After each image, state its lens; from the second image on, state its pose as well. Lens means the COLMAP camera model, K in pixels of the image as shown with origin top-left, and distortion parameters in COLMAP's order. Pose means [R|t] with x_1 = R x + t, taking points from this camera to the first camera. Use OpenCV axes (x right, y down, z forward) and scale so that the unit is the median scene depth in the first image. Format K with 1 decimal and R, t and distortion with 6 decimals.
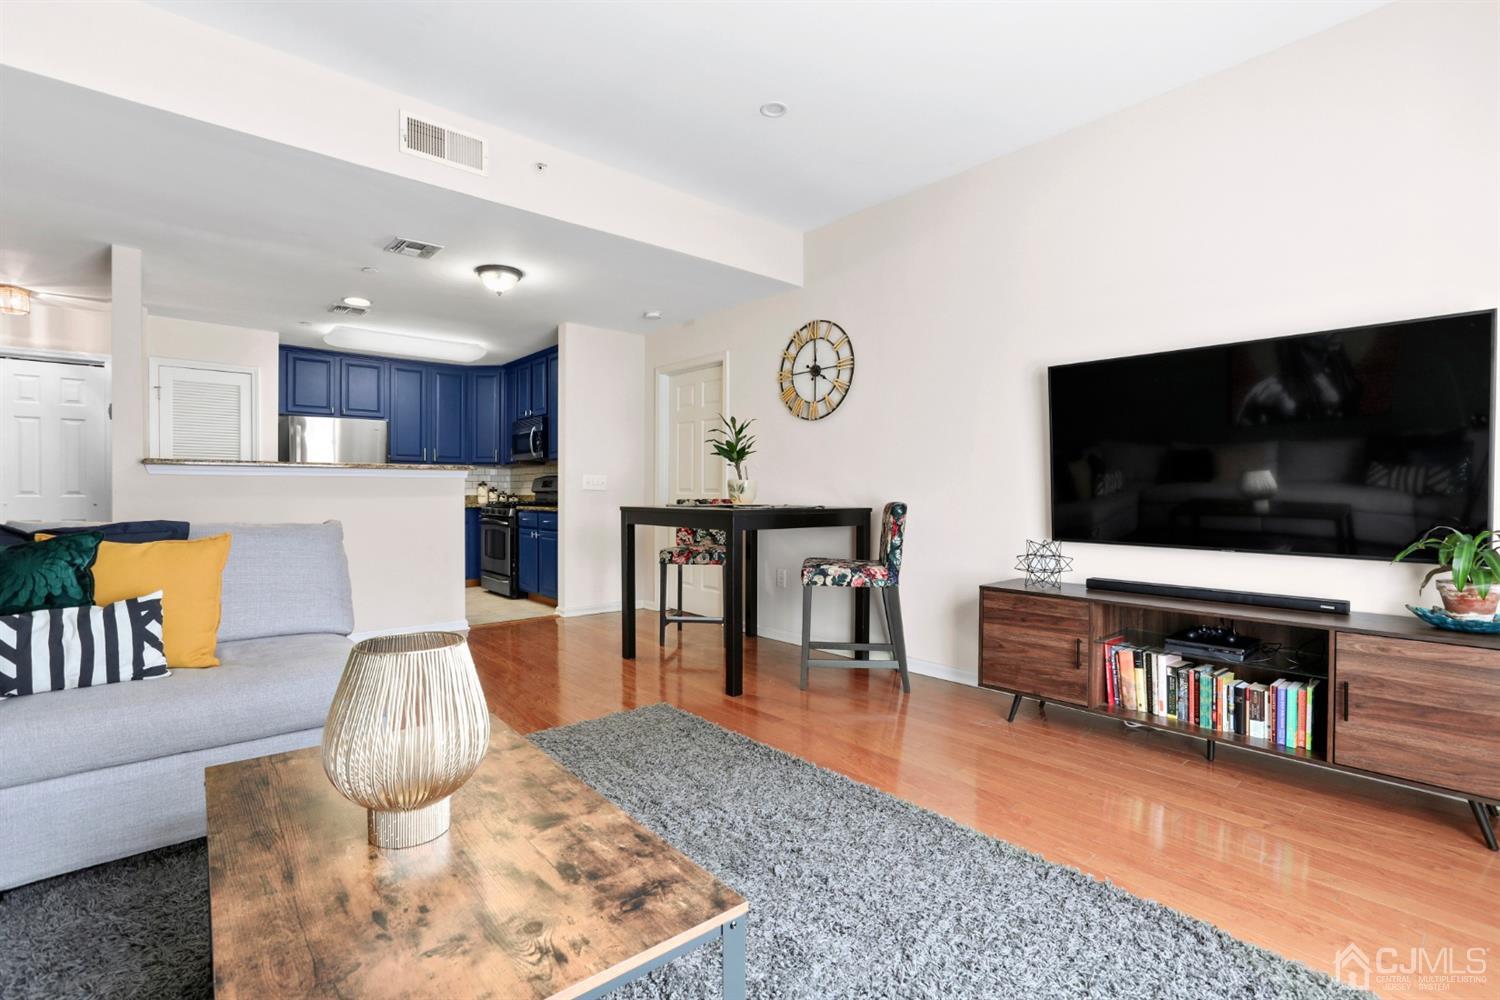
lens RADIAL K [[690.3, 0, 743.7], [0, 690.3, 500.1], [0, 0, 1]] dist [-0.052535, 0.022545]
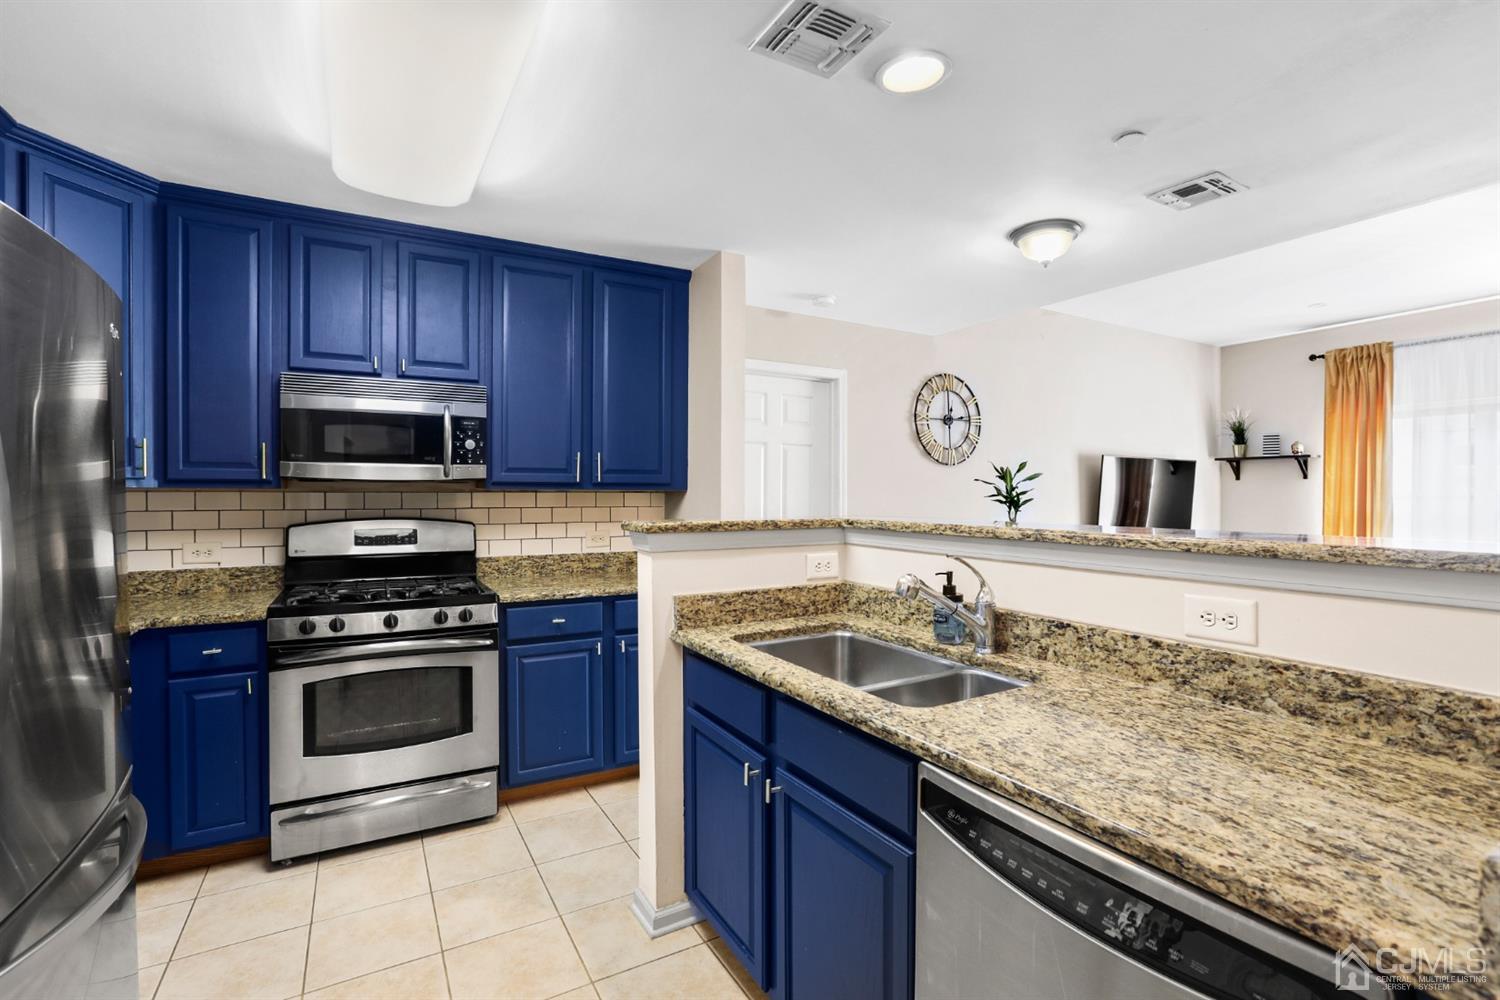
lens RADIAL K [[679.8, 0, 744.1], [0, 679.8, 502.2], [0, 0, 1]] dist [-0.035386, 0.013059]
pose [[0.205451, -0.012774, 0.978584, -1.026000], [0.011134, 0.999881, 0.010715, -0.072852], [-0.978604, 0.008694, 0.205569, 1.108275]]
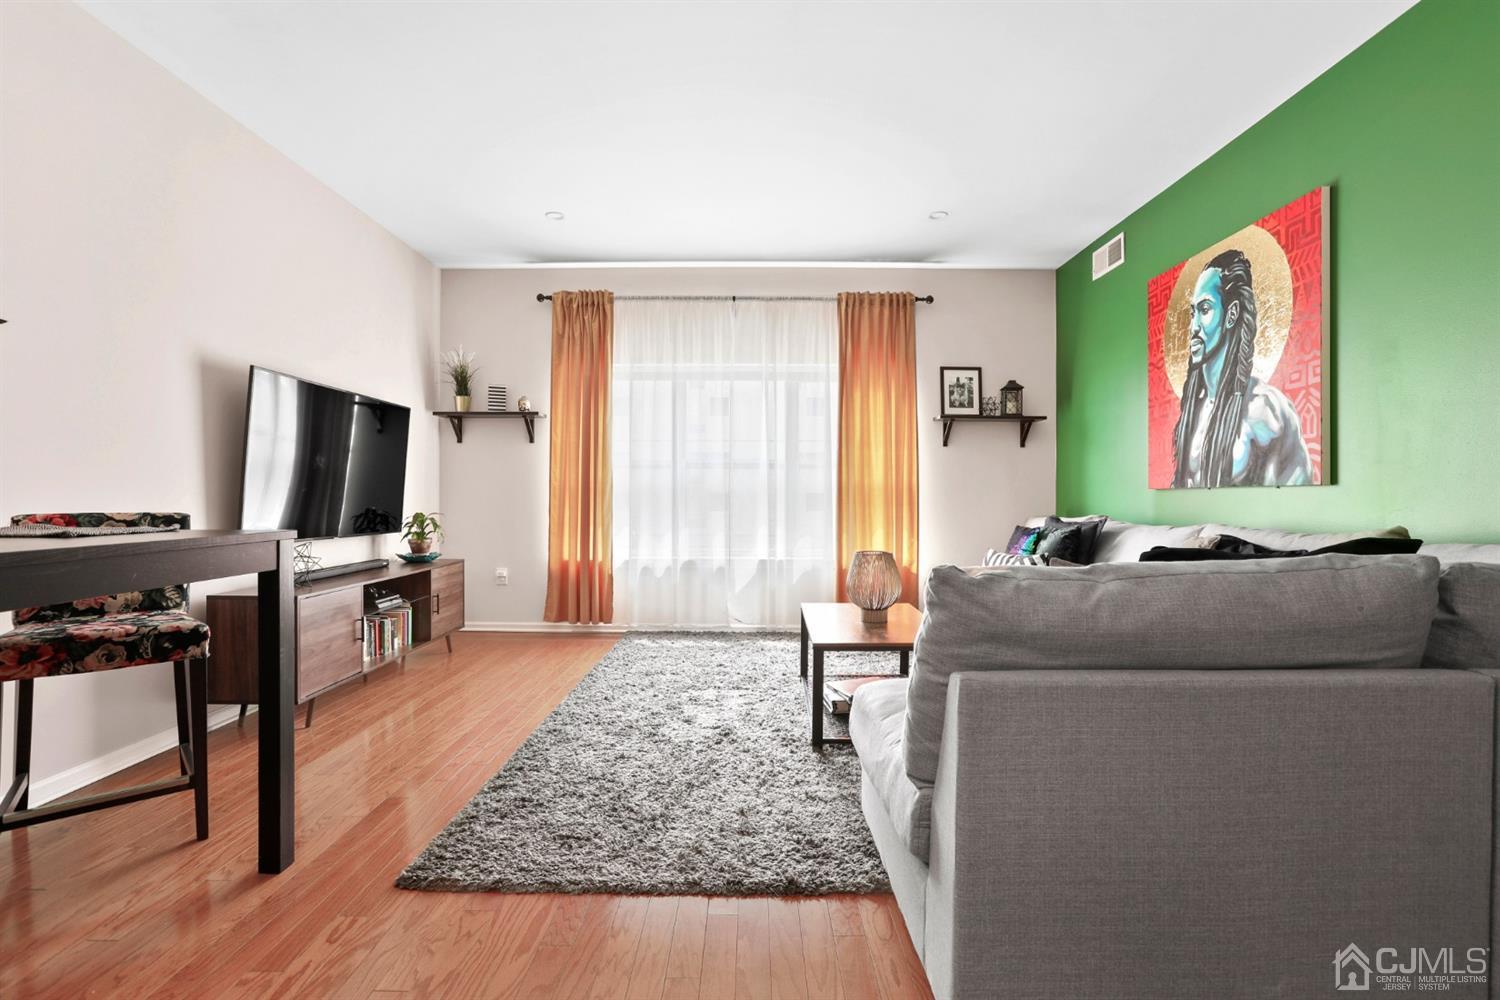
lens RADIAL K [[691.3, 0, 751.5], [0, 691.3, 493.4], [0, 0, 1]] dist [-0.065312, 0.053985]
pose [[-0.755052, -0.002802, 0.655659, -0.502688], [0.002911, 0.999967, 0.007625, -0.013435], [-0.655658, 0.007666, -0.755019, 0.903273]]
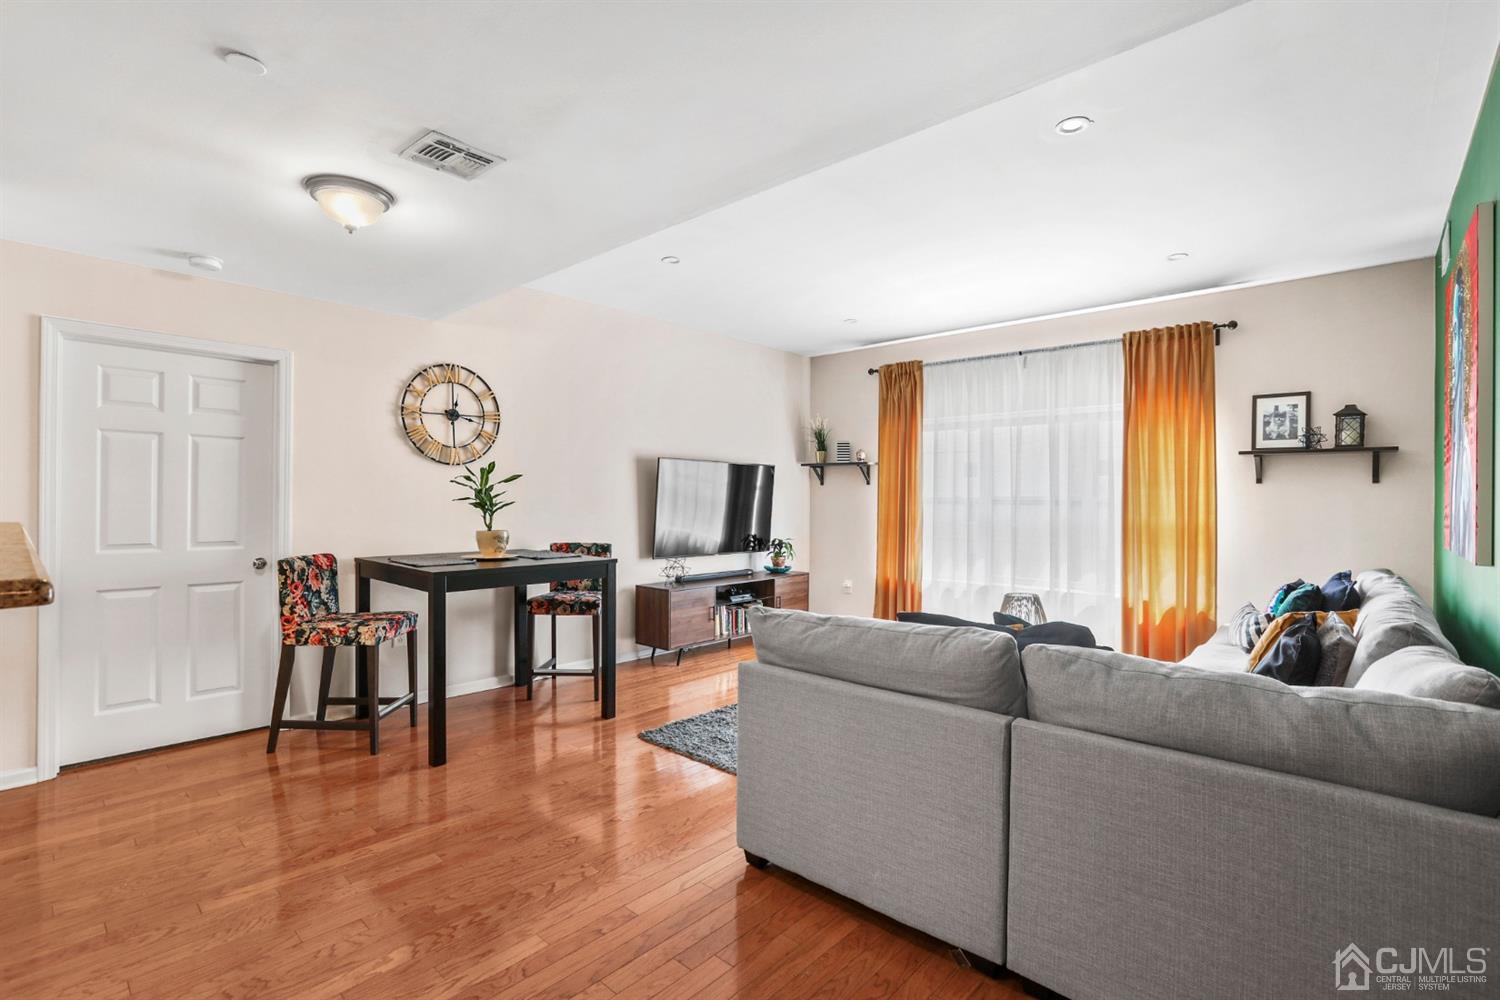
lens RADIAL K [[690.3, 0, 743.7], [0, 690.3, 500.1], [0, 0, 1]] dist [-0.052535, 0.022545]
pose [[-0.113574, -0.005277, 0.993516, -0.923824], [0.006619, 0.999960, 0.006068, -0.069881], [-0.993508, 0.007266, -0.113534, 0.705566]]
